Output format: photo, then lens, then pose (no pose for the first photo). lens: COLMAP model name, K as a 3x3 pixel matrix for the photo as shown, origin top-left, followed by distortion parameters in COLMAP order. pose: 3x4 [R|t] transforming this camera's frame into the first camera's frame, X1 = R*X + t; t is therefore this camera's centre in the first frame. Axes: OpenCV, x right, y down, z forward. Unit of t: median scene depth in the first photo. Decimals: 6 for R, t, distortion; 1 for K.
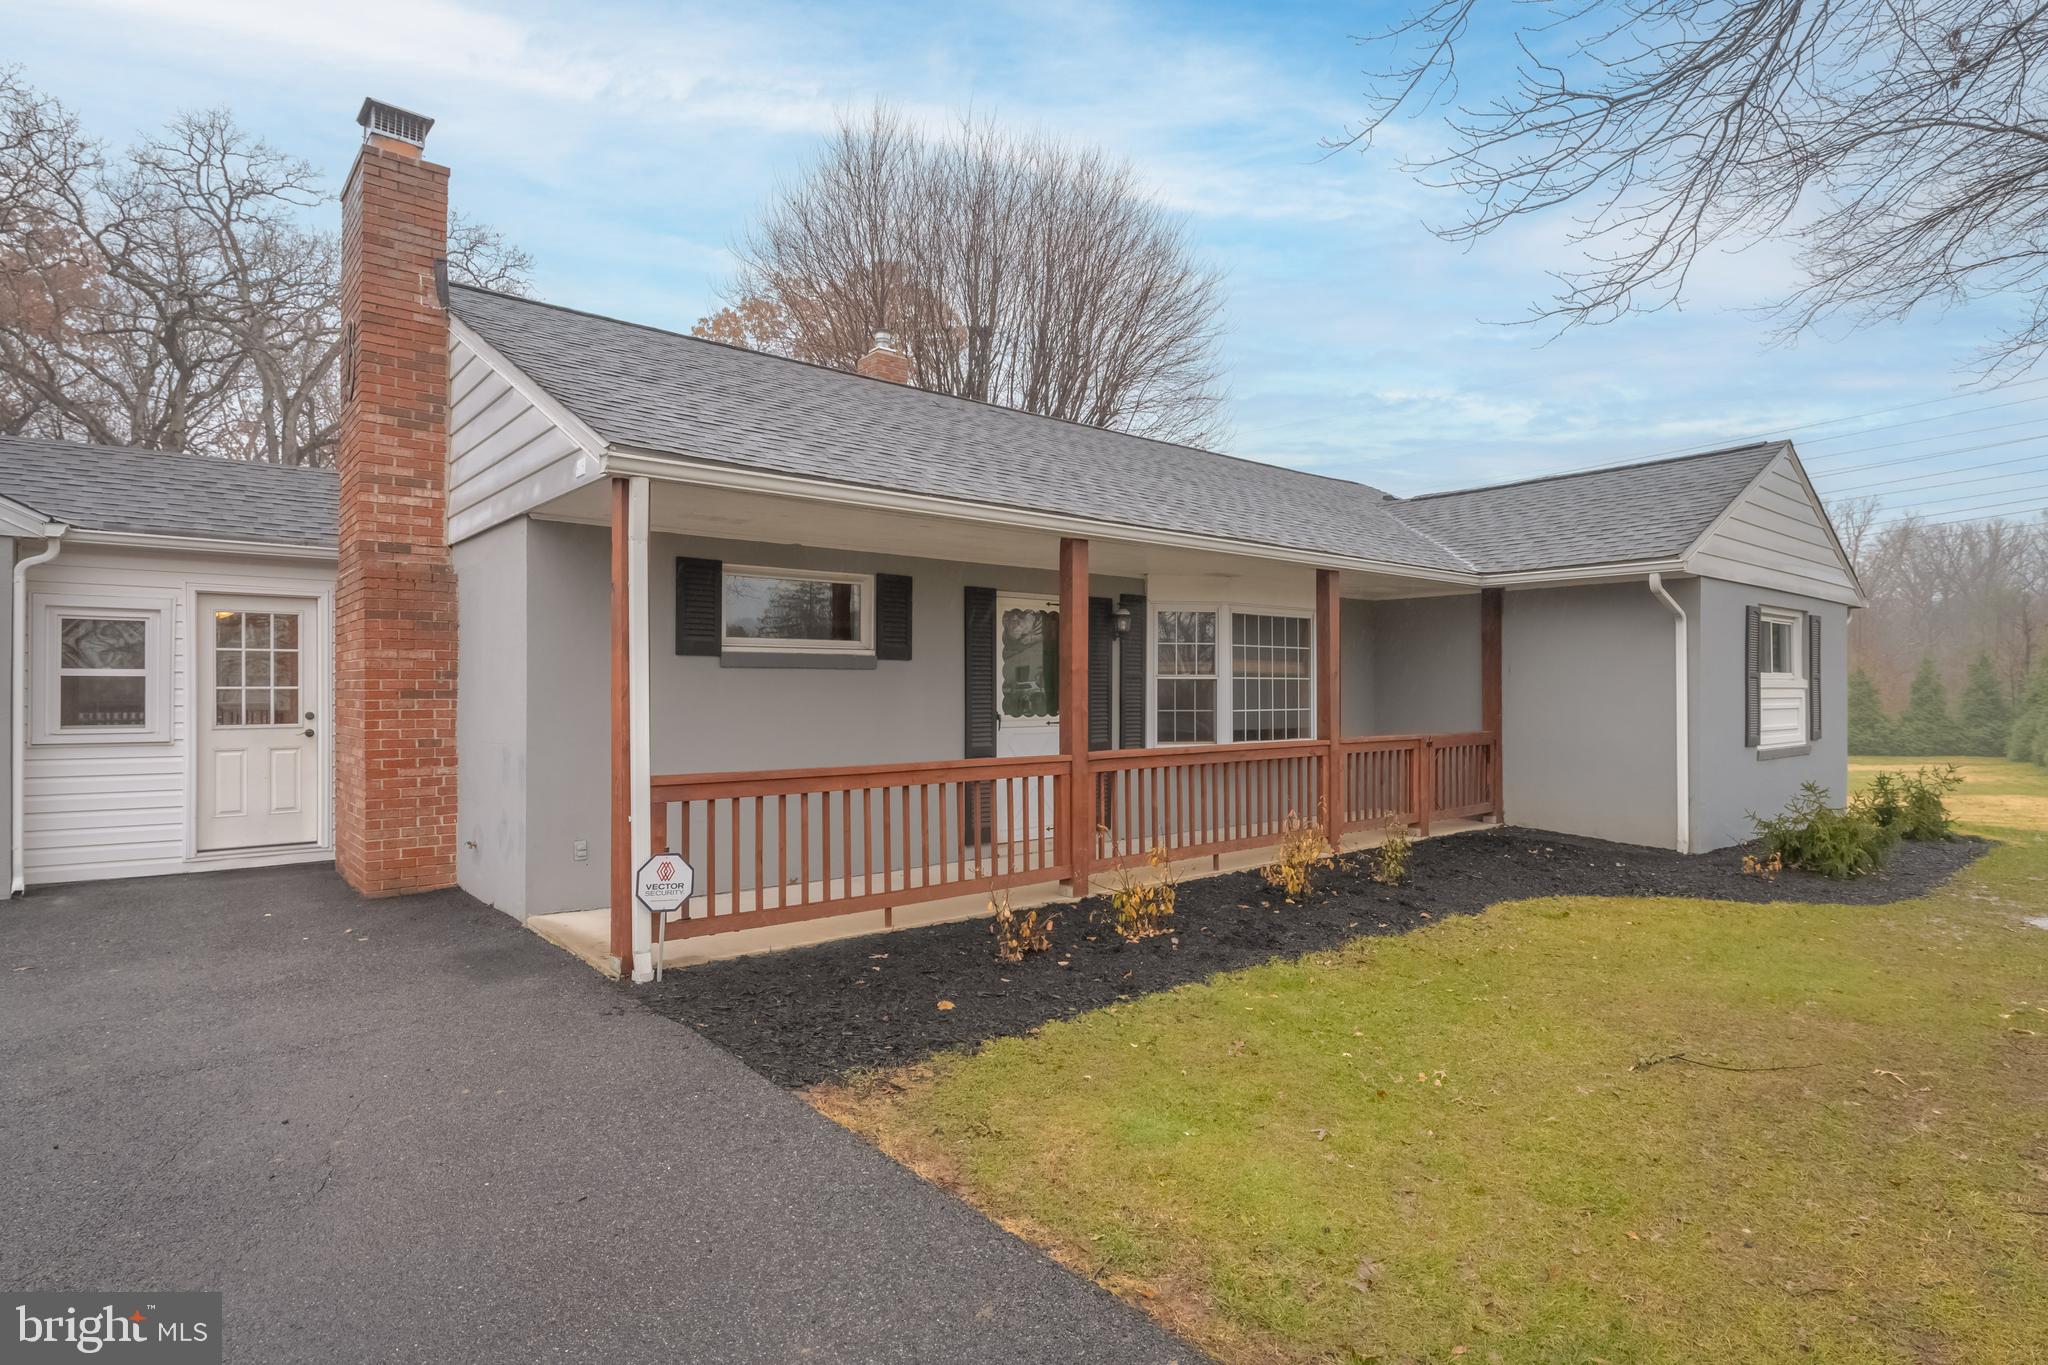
lens RADIAL K [[1085.1, 0, 1015.2], [0, 1085.1, 685.9], [0, 0, 1]] dist [0.002553, -0.005472]
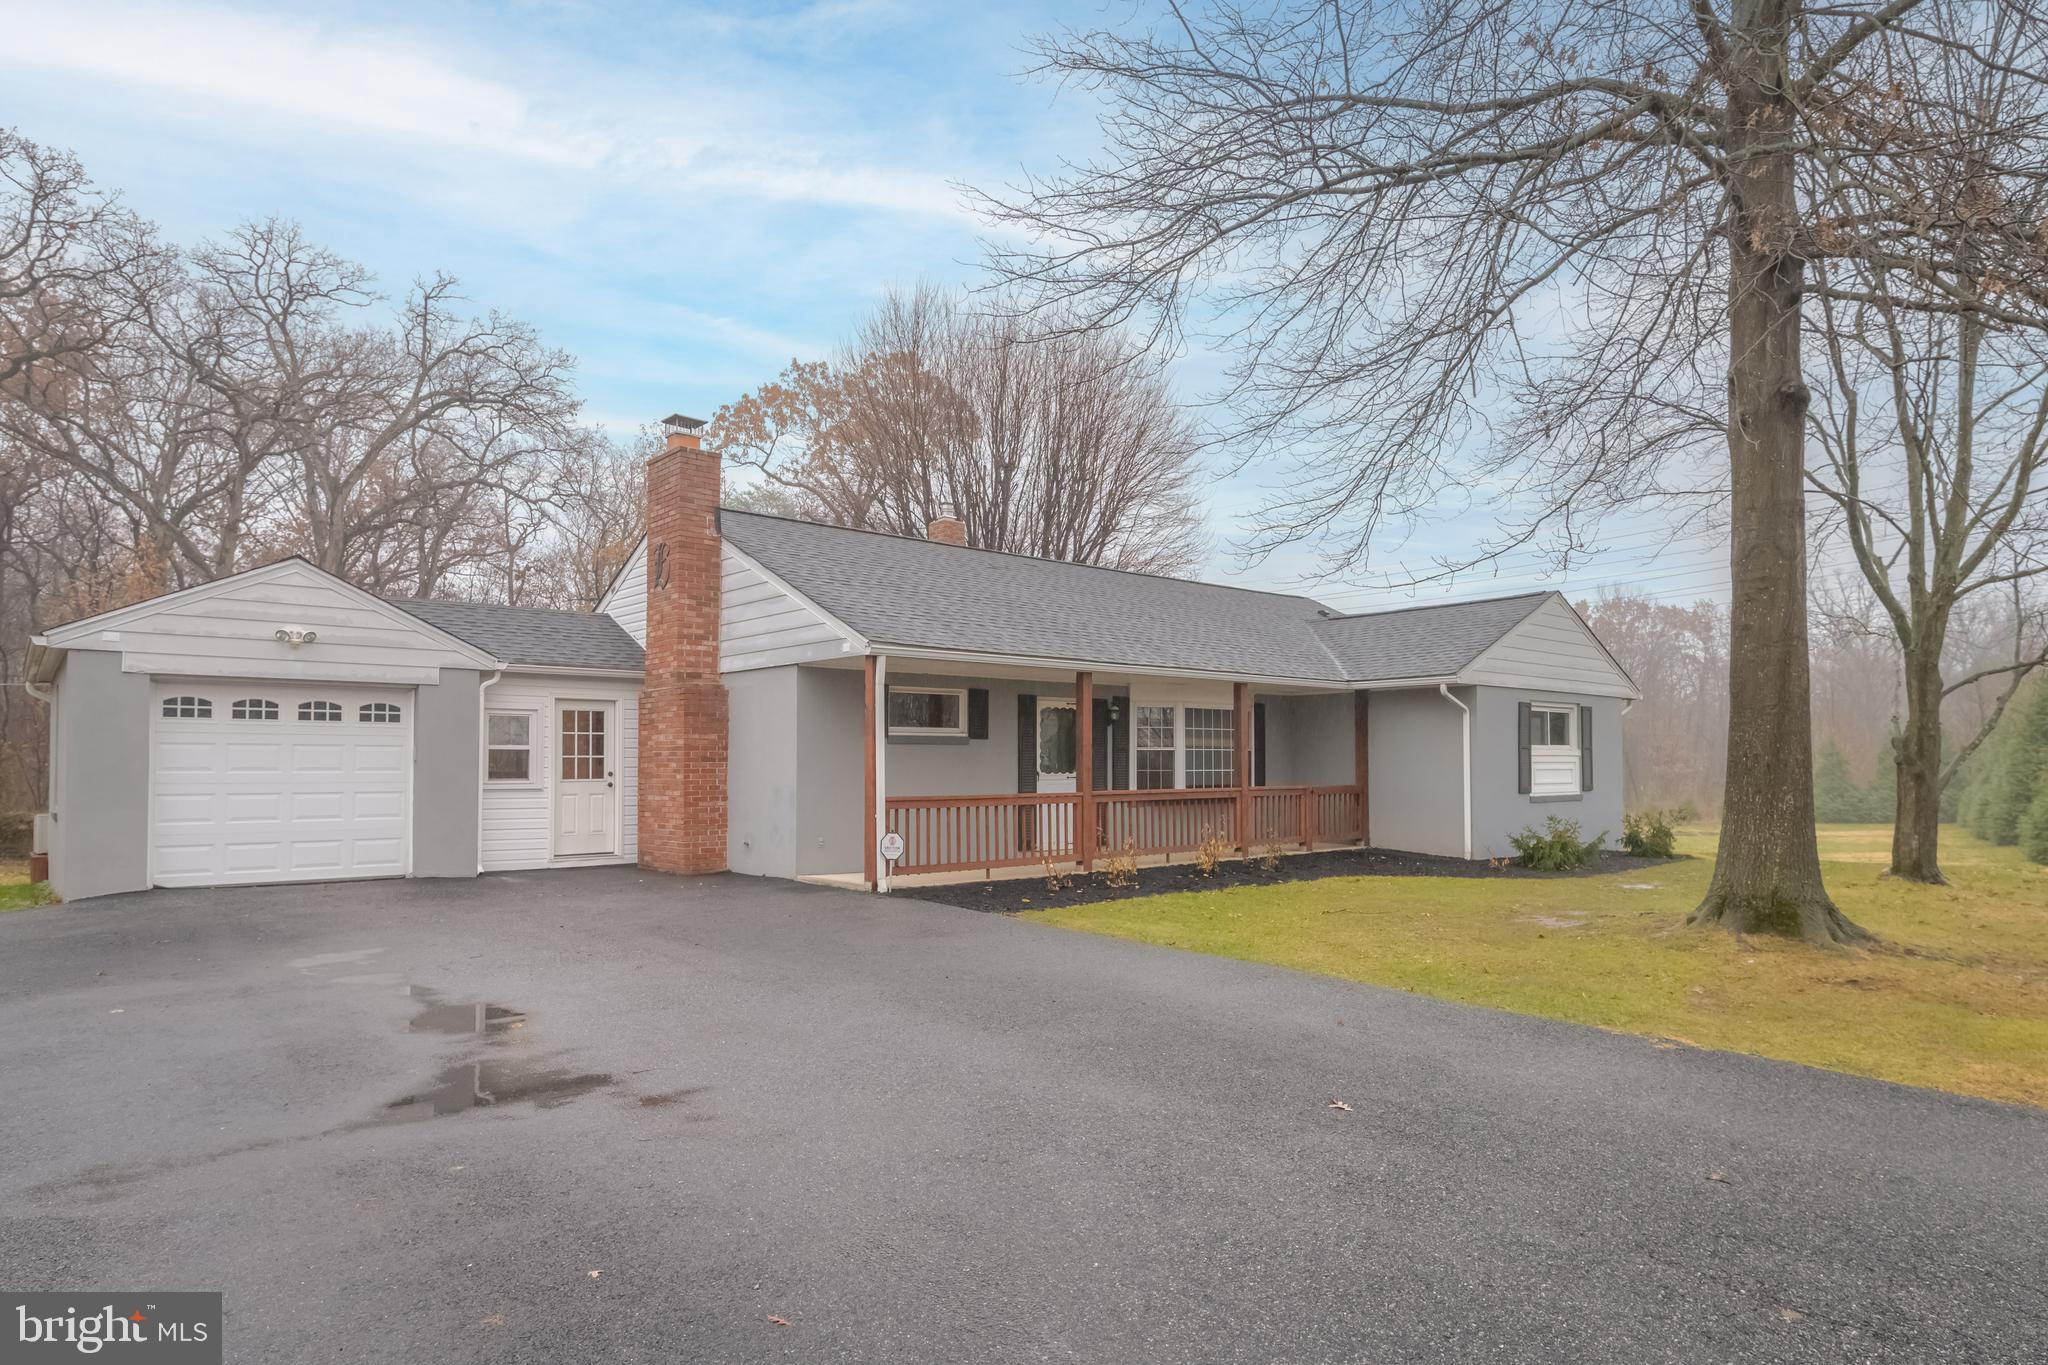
lens RADIAL K [[1085.1, 0, 1085.6], [0, 1085.1, 722.5], [0, 0, 1]] dist [0.002553, -0.005472]
pose [[0.998279, -0.000503, 0.058633, -0.045114], [0.002436, 0.999455, -0.032907, 0.006749], [-0.058585, 0.032994, 0.997737, -0.730070]]
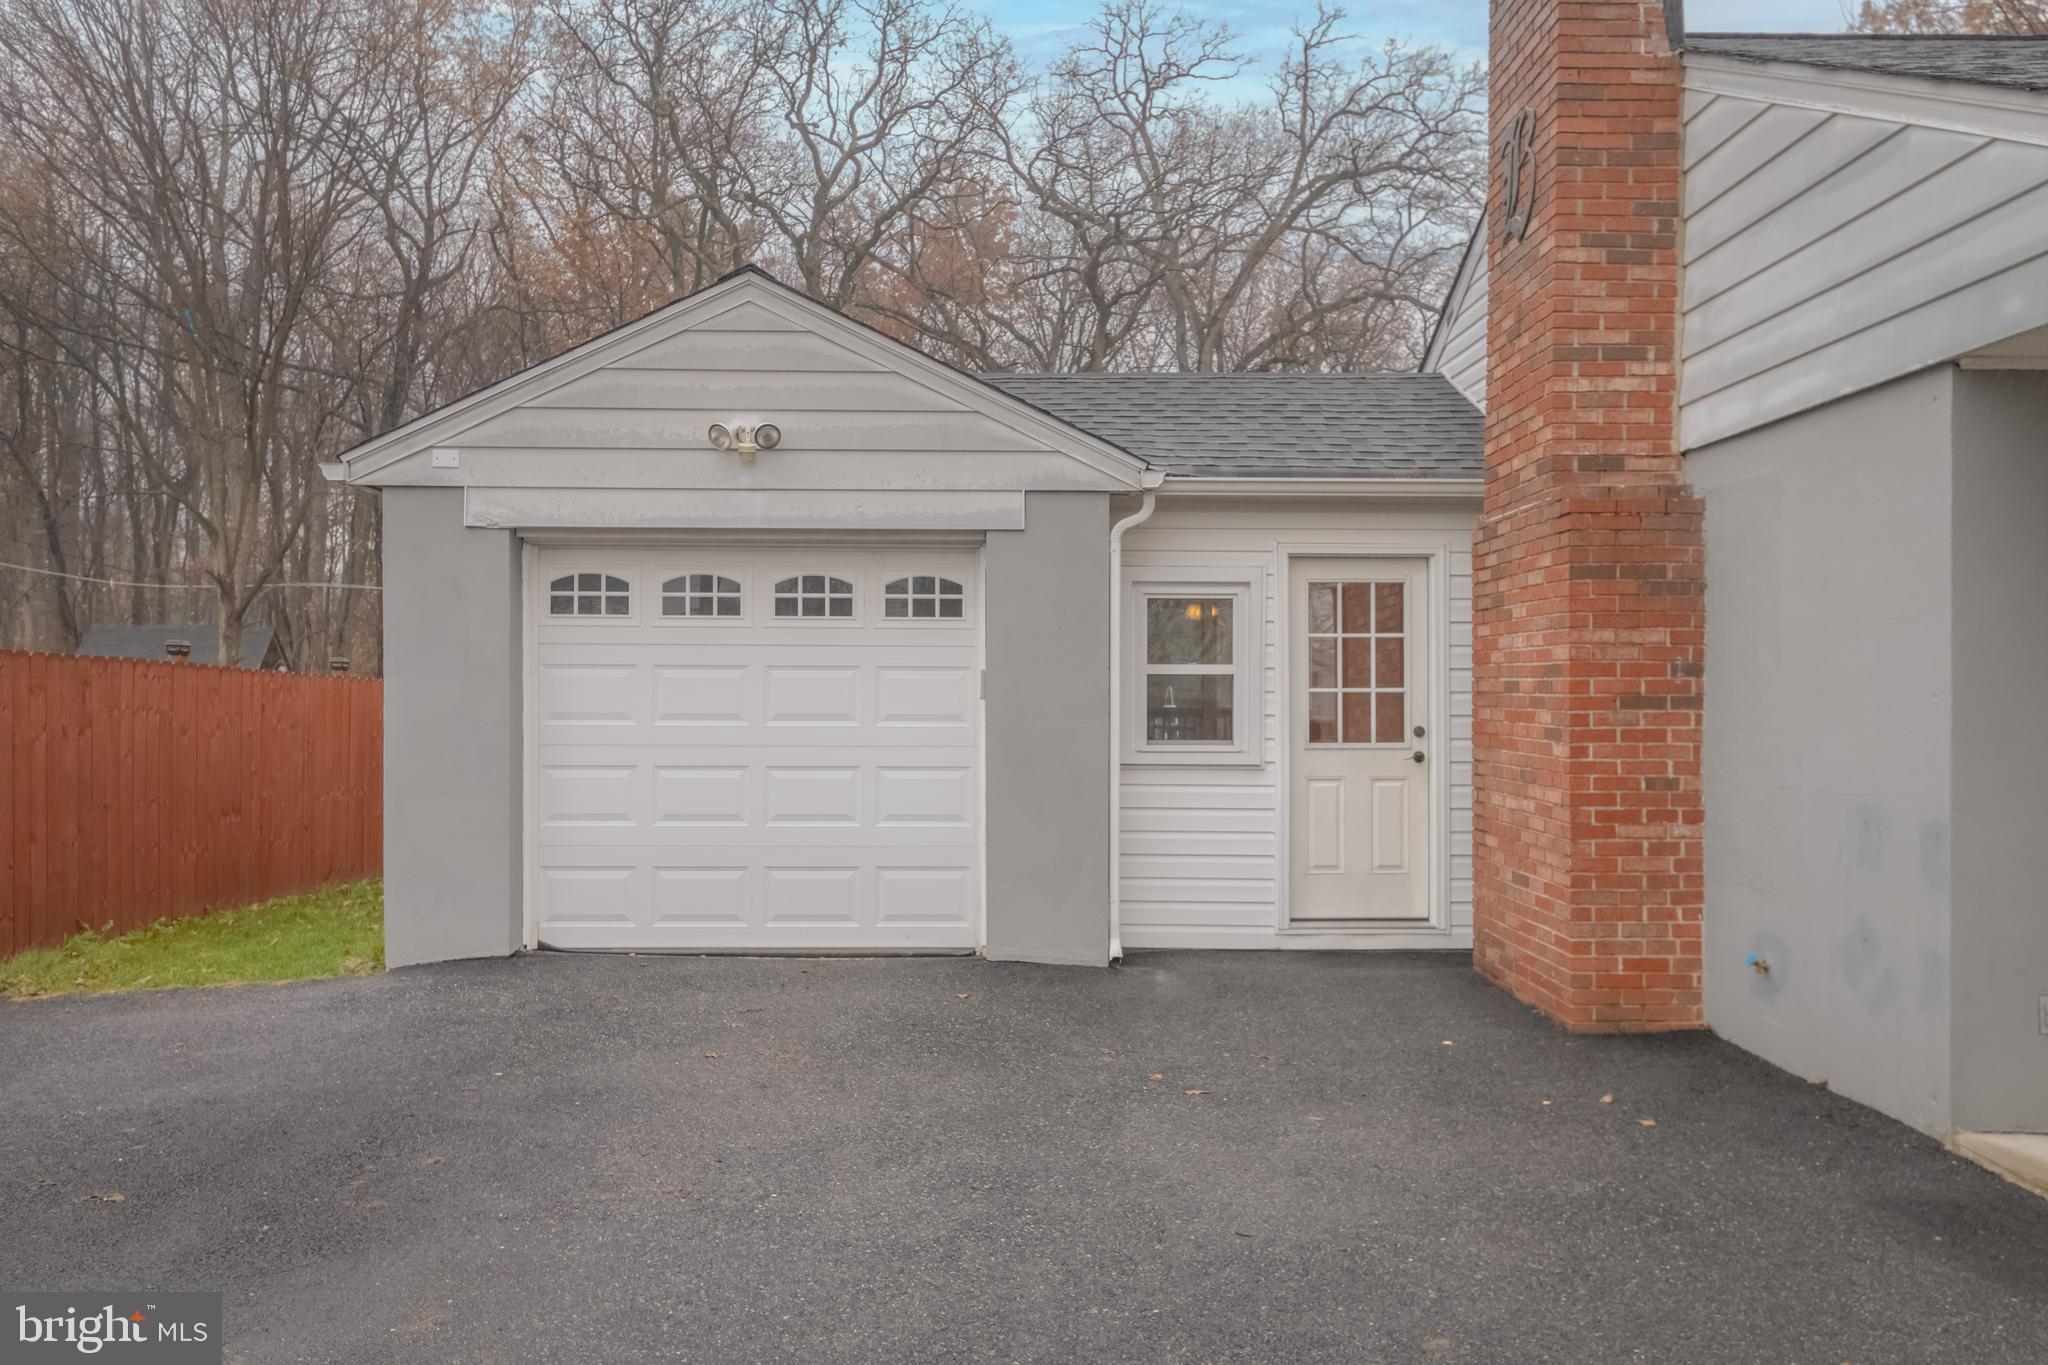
lens RADIAL K [[1567.7, 0, 1015.4], [0, 1567.7, 699.2], [0, 0, 1]] dist [0.030760, -0.002395]
pose [[0.768163, 0.005567, -0.640230, -0.242646], [0.001188, 0.999948, 0.010121, -0.003058], [0.640253, -0.008536, 0.768117, 0.097623]]
